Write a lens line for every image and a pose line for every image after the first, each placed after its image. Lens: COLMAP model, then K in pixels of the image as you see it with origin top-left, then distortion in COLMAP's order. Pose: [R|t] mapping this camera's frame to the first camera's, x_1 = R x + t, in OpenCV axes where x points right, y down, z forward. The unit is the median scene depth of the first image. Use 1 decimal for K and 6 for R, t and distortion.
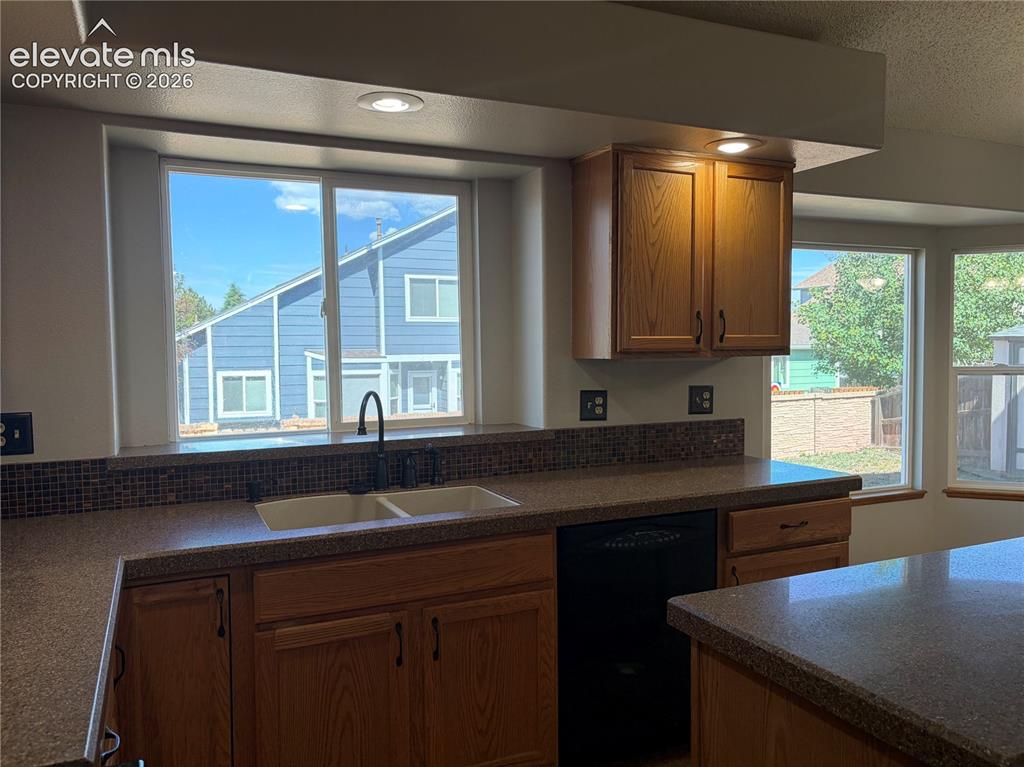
lens RADIAL K [[784.1, 0, 512.0], [0, 784.1, 383.5], [0, 0, 1]] dist [0.002079, -0.002183]
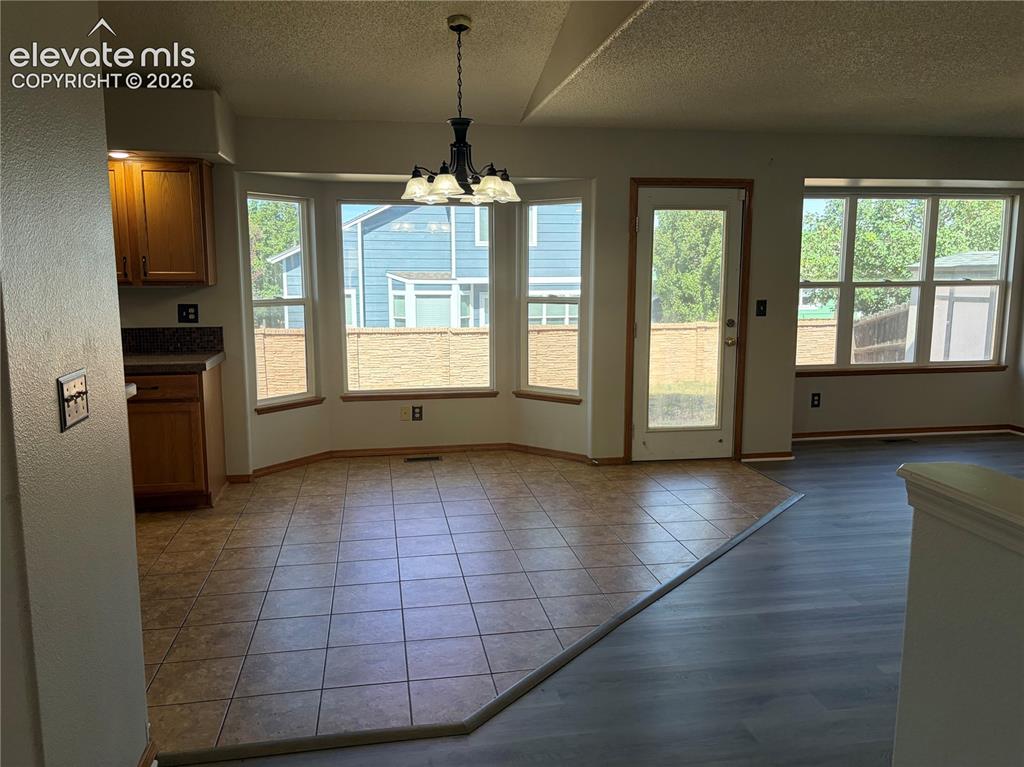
lens RADIAL K [[784.1, 0, 512.0], [0, 784.1, 383.5], [0, 0, 1]] dist [0.002079, -0.002183]
pose [[0.970760, 0.044214, -0.235945, 0.180475], [-0.020575, 0.994600, 0.101725, -0.001759], [0.239168, -0.093896, 0.966427, -0.050876]]
